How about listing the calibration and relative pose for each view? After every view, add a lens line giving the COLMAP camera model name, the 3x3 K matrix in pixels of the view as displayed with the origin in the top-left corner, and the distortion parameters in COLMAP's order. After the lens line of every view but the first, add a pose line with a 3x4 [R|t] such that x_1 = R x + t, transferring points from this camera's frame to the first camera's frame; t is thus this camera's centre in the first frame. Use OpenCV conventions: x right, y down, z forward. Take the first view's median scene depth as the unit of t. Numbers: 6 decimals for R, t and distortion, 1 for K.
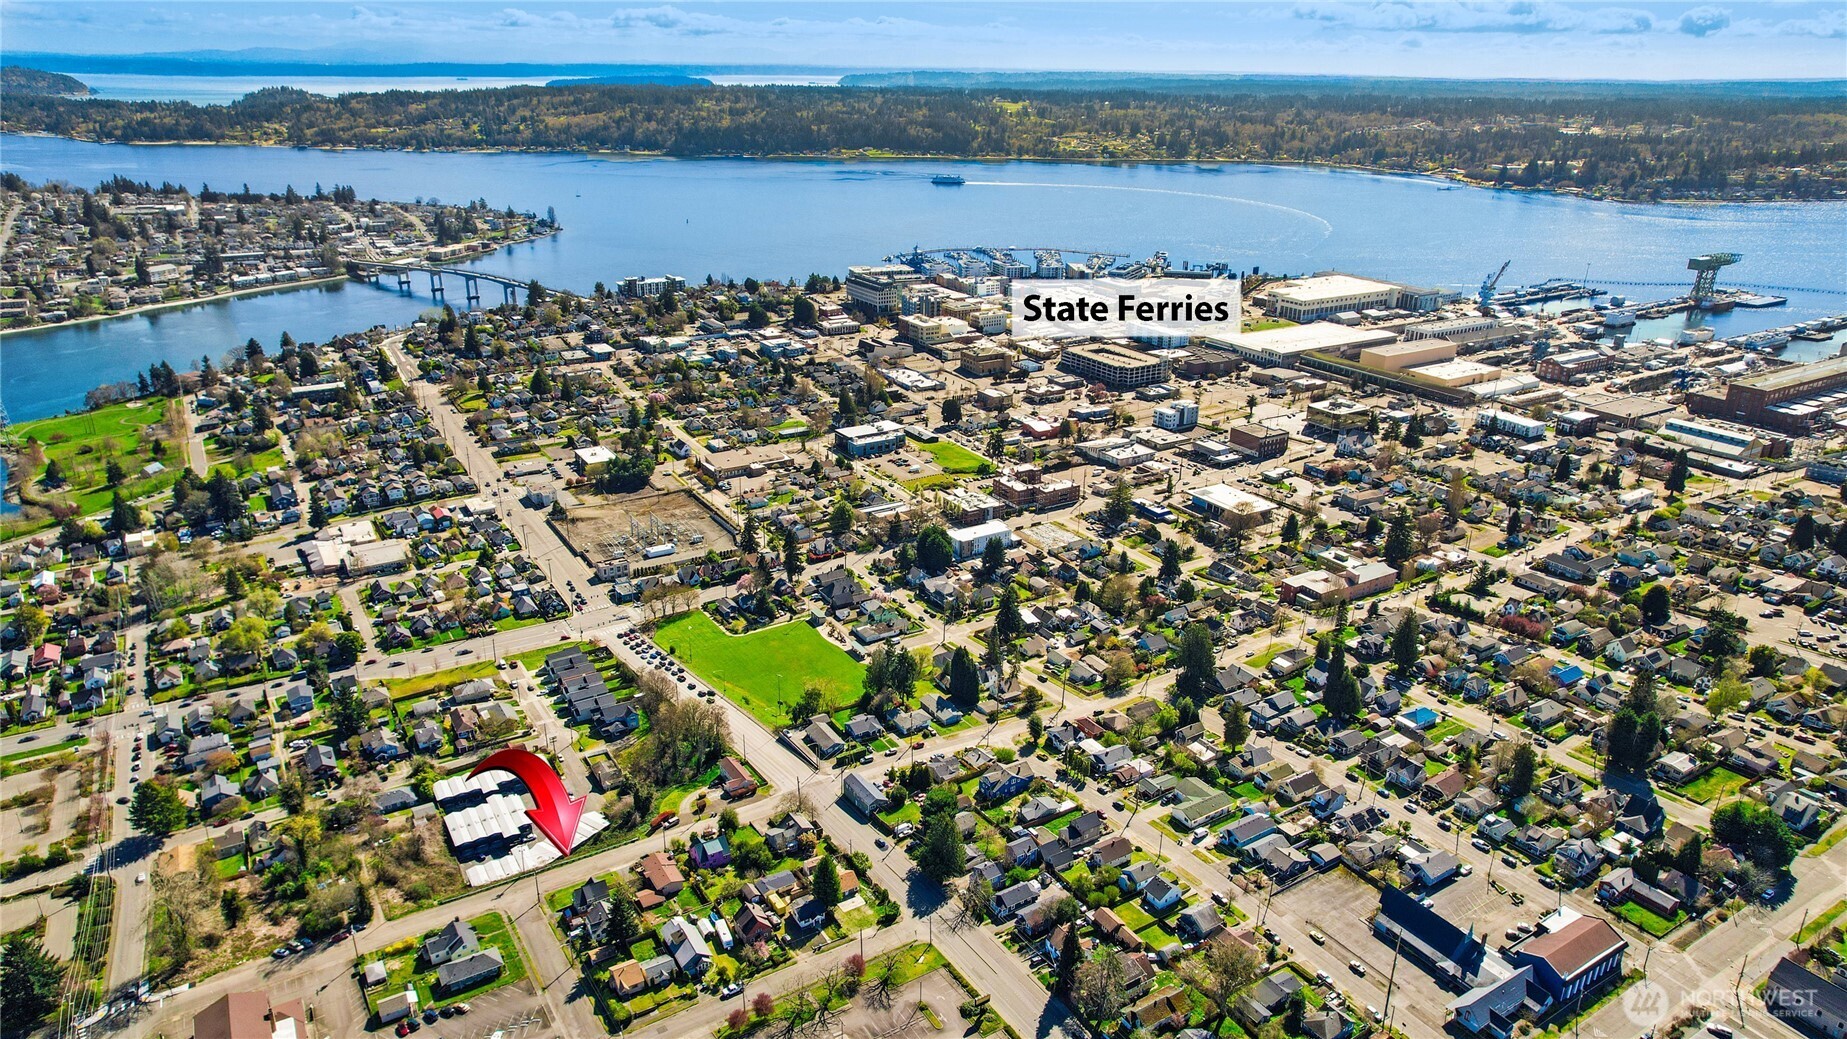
lens RADIAL K [[1199.3, 0, 923.5], [0, 1199.3, 519.5], [0, 0, 1]] dist [0.008793, 0.003408]
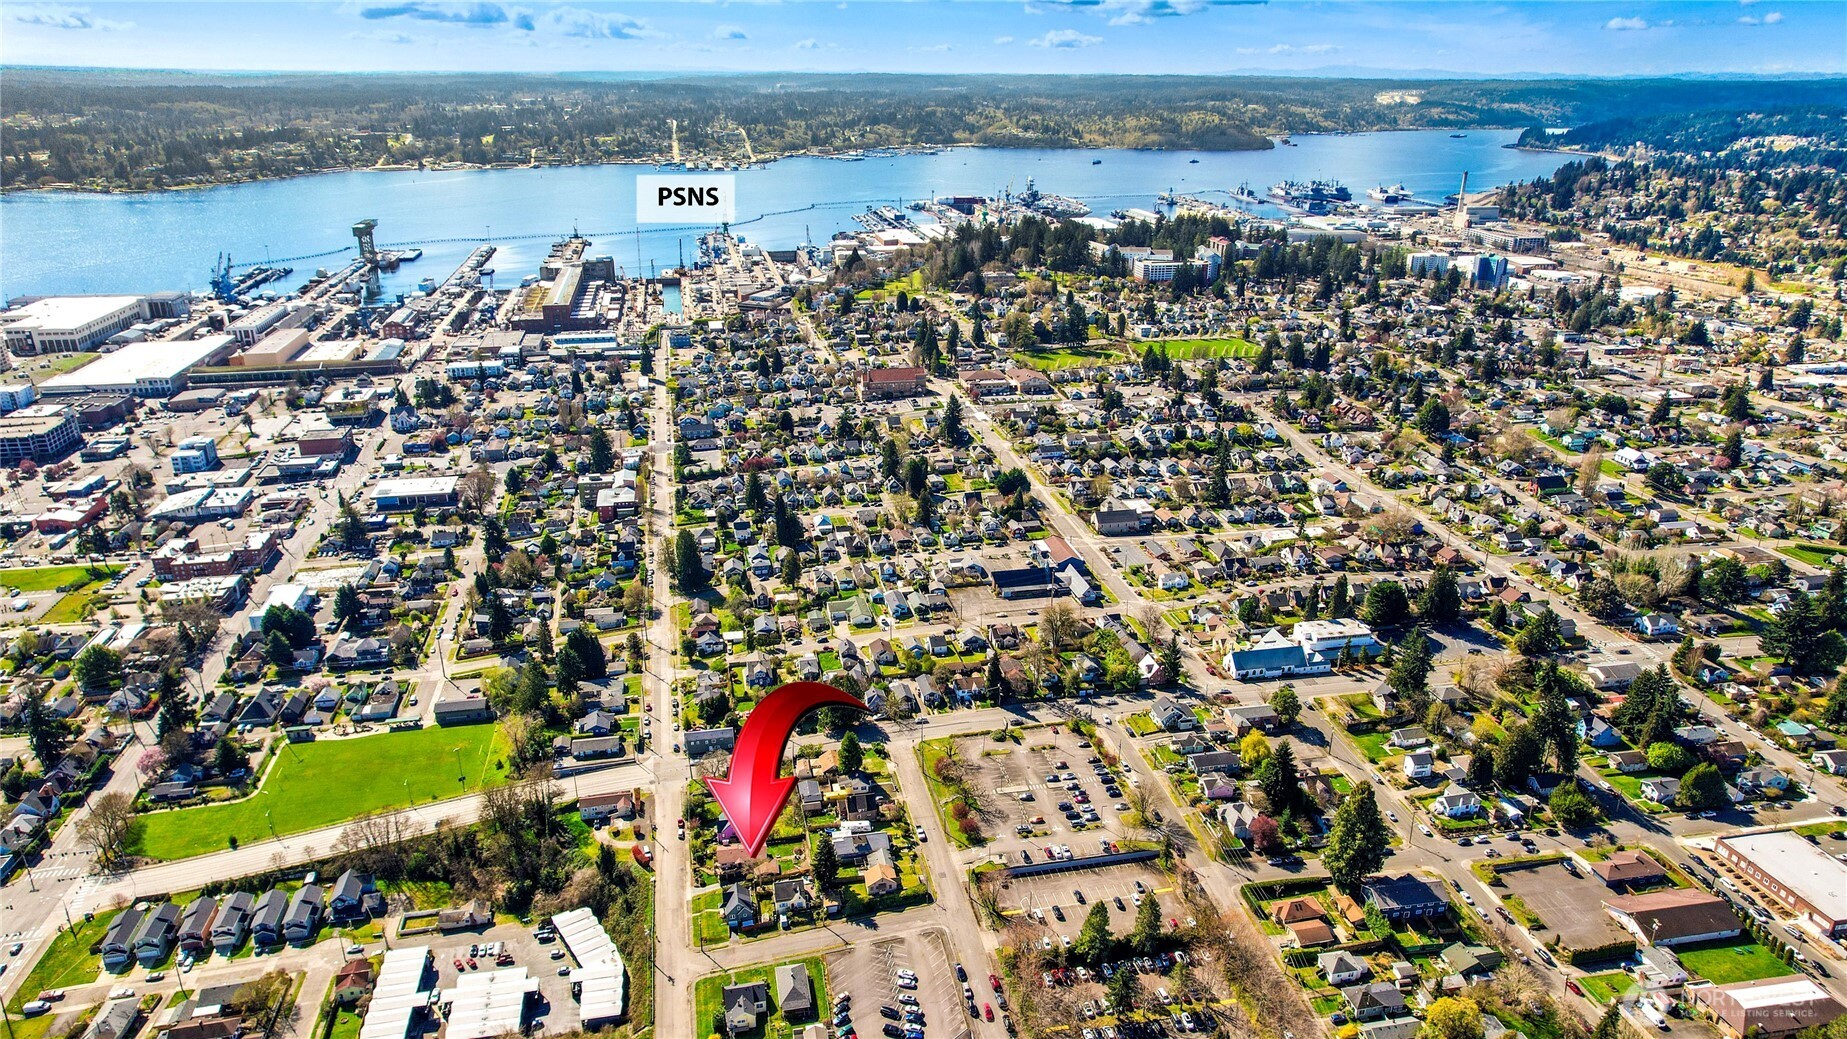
lens RADIAL K [[1199.3, 0, 923.5], [0, 1199.3, 519.5], [0, 0, 1]] dist [0.008793, 0.003408]
pose [[0.347901, -0.349953, 0.869769, -0.552144], [0.342335, 0.911082, 0.229644, -0.087469], [-0.872795, 0.217859, 0.436768, 0.198067]]
